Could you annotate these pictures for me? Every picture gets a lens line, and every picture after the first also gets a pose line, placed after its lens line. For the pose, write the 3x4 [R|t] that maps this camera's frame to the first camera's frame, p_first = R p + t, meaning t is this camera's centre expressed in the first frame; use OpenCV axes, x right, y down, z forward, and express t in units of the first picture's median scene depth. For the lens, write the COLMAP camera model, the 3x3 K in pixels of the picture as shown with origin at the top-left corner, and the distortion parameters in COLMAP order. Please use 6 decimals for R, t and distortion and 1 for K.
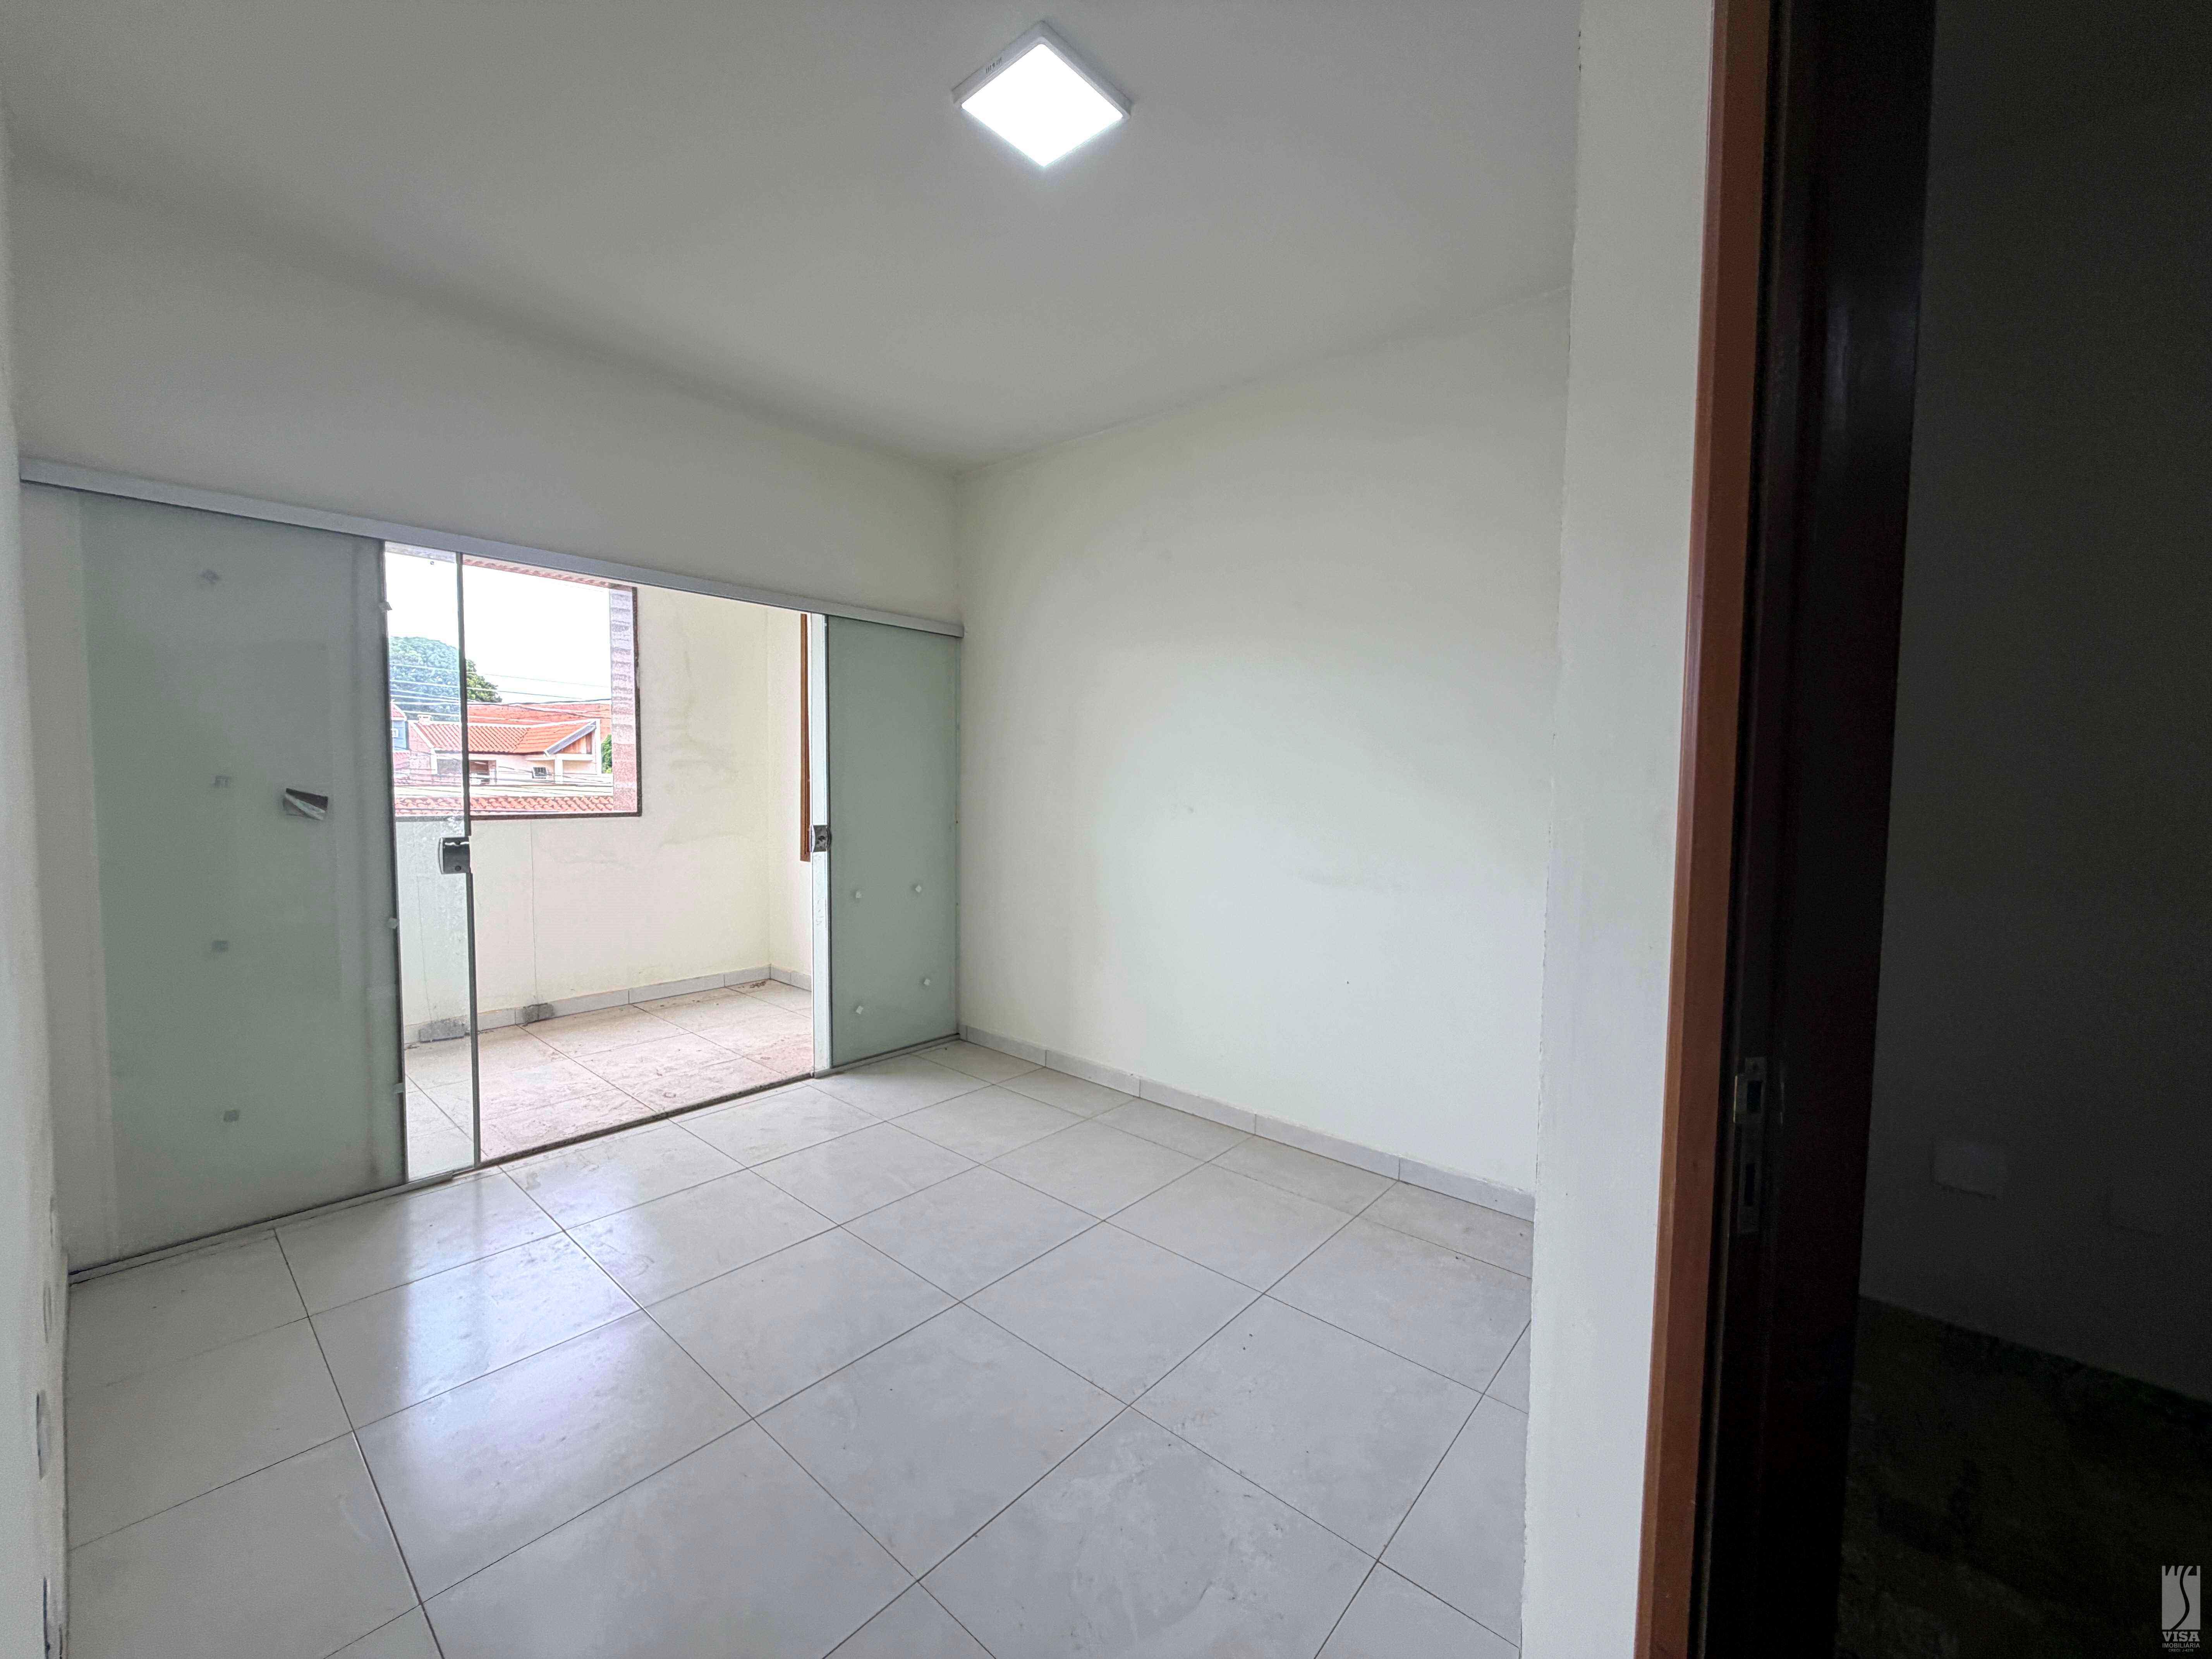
lens RADIAL K [[882.9, 0, 1107.0], [0, 882.9, 826.6], [0, 0, 1]] dist [-0.001275, 0.001077]
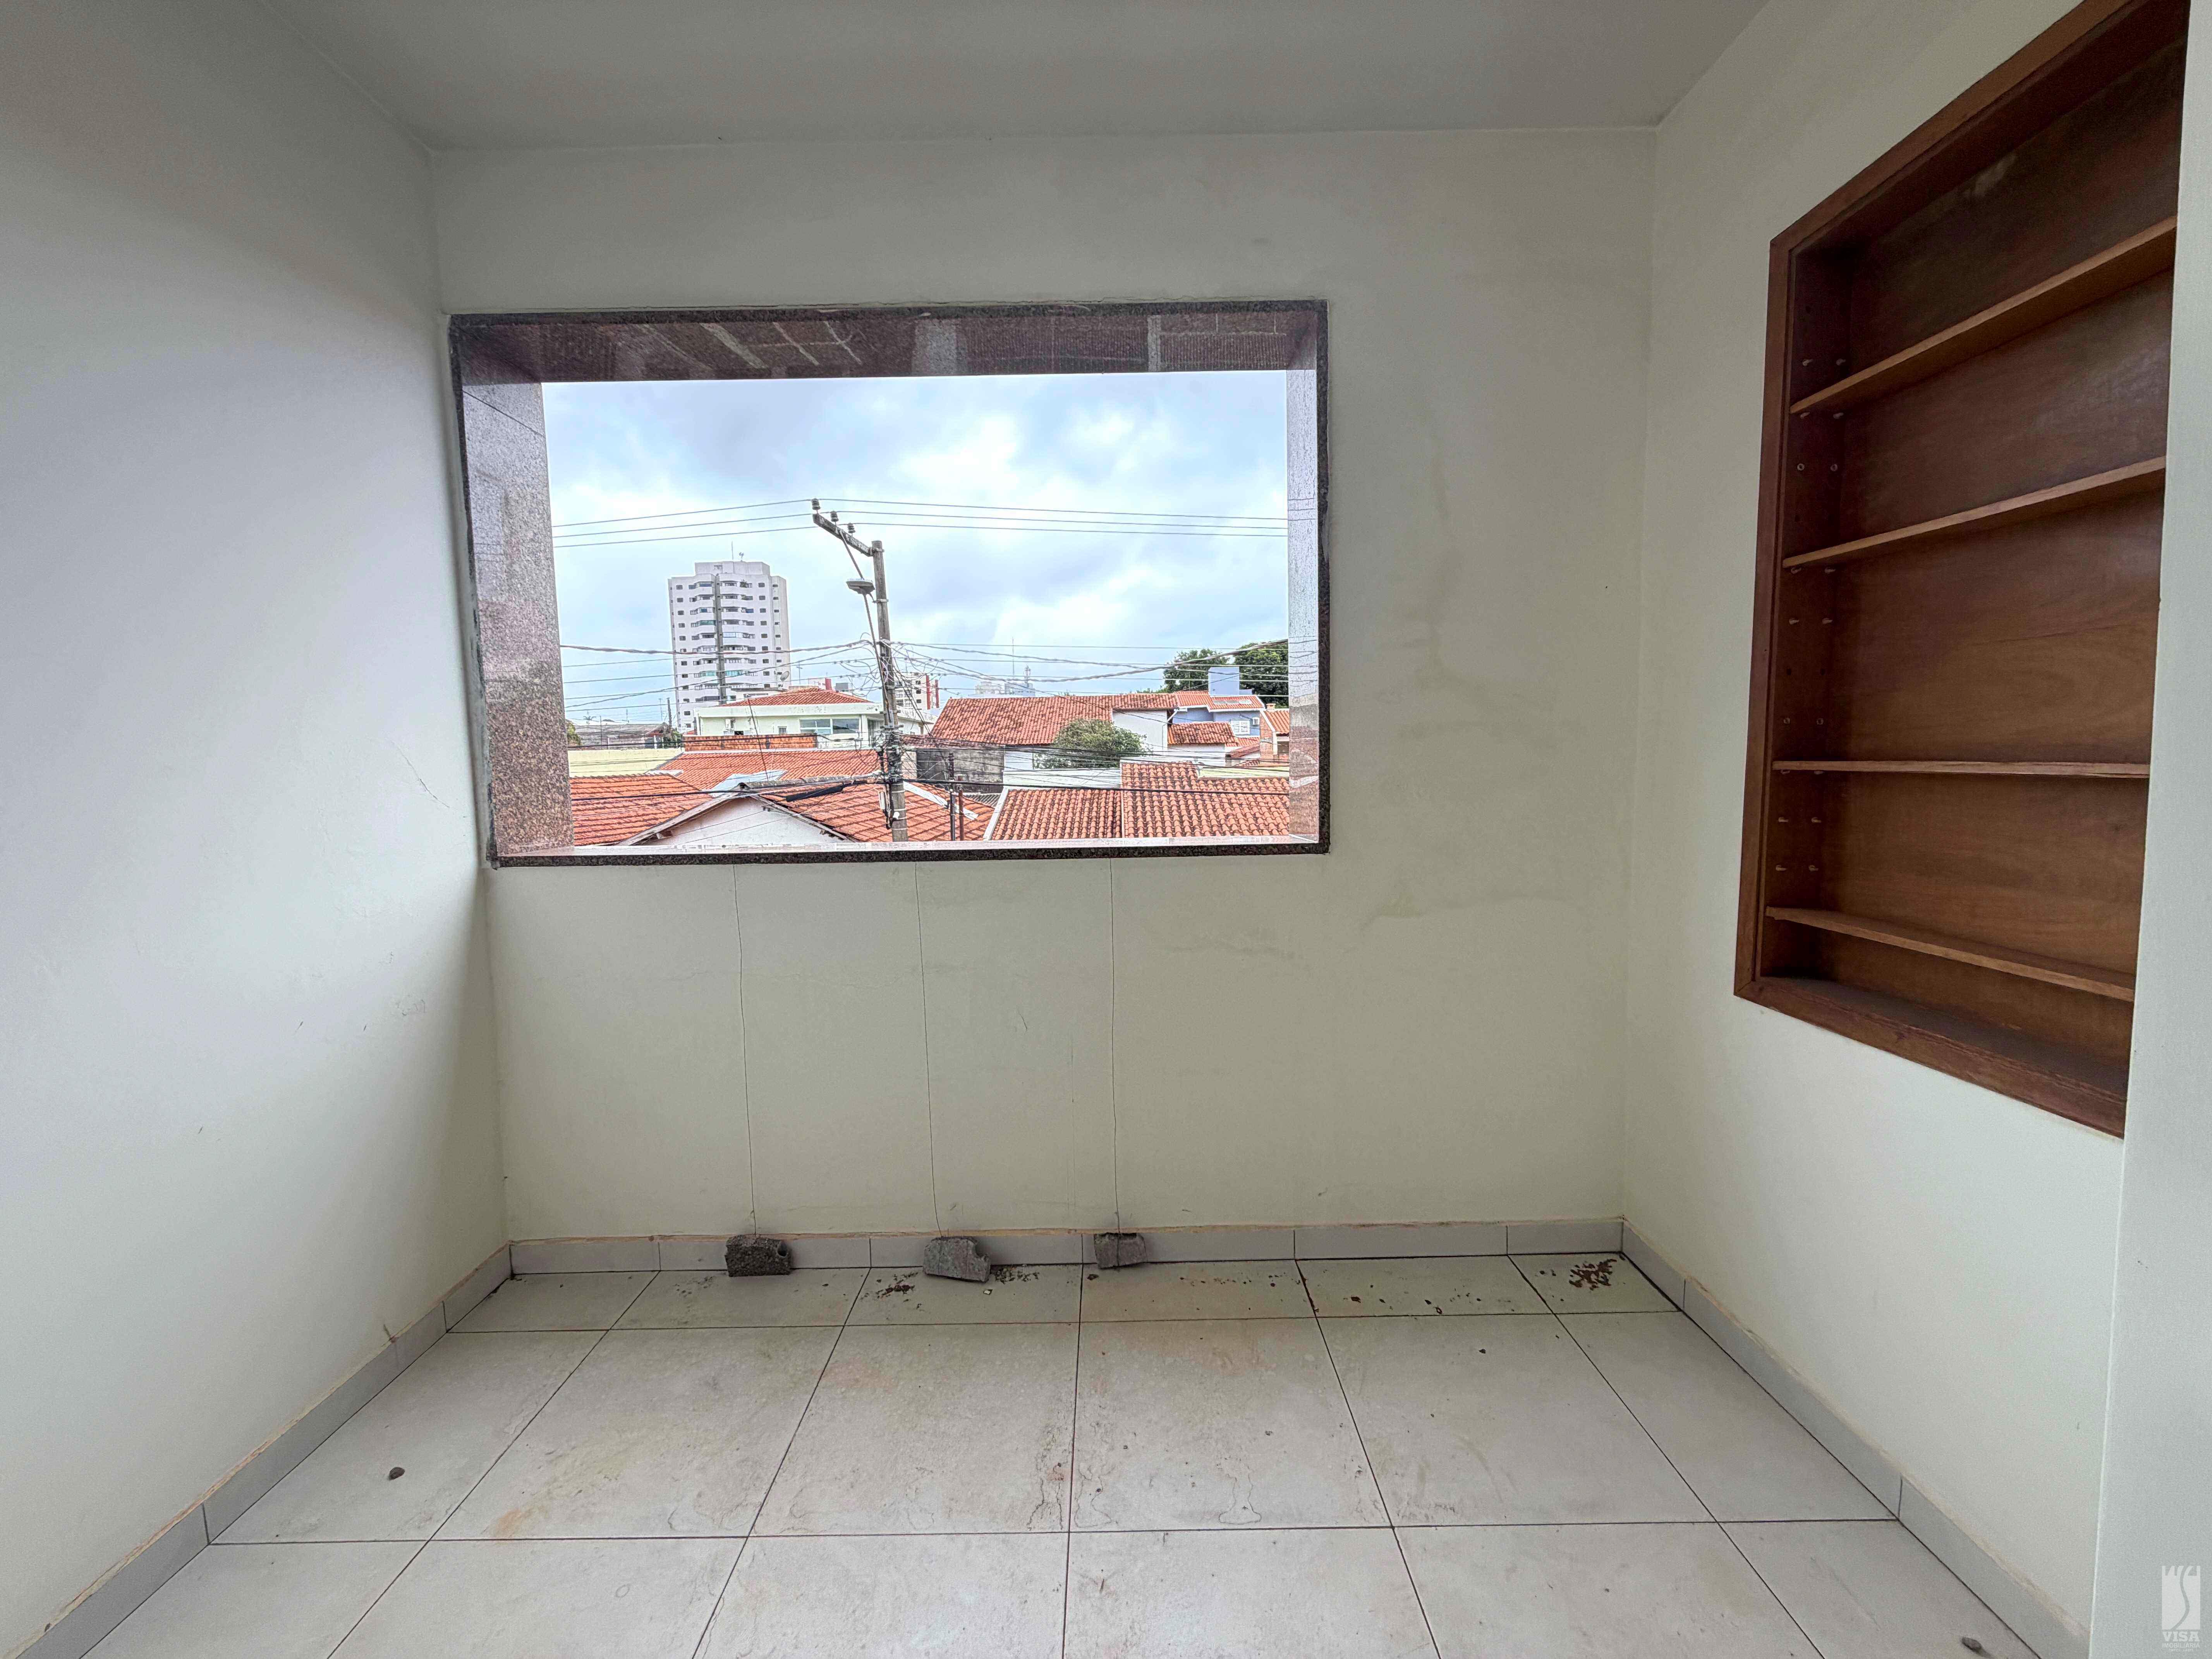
lens RADIAL K [[882.9, 0, 1109.0], [0, 882.9, 829.3], [0, 0, 1]] dist [-0.001275, 0.001077]
pose [[0.651785, 0.038653, -0.757418, -0.257292], [-0.014273, 0.999149, 0.038707, -0.038163], [0.758269, -0.014418, 0.651782, 0.610742]]
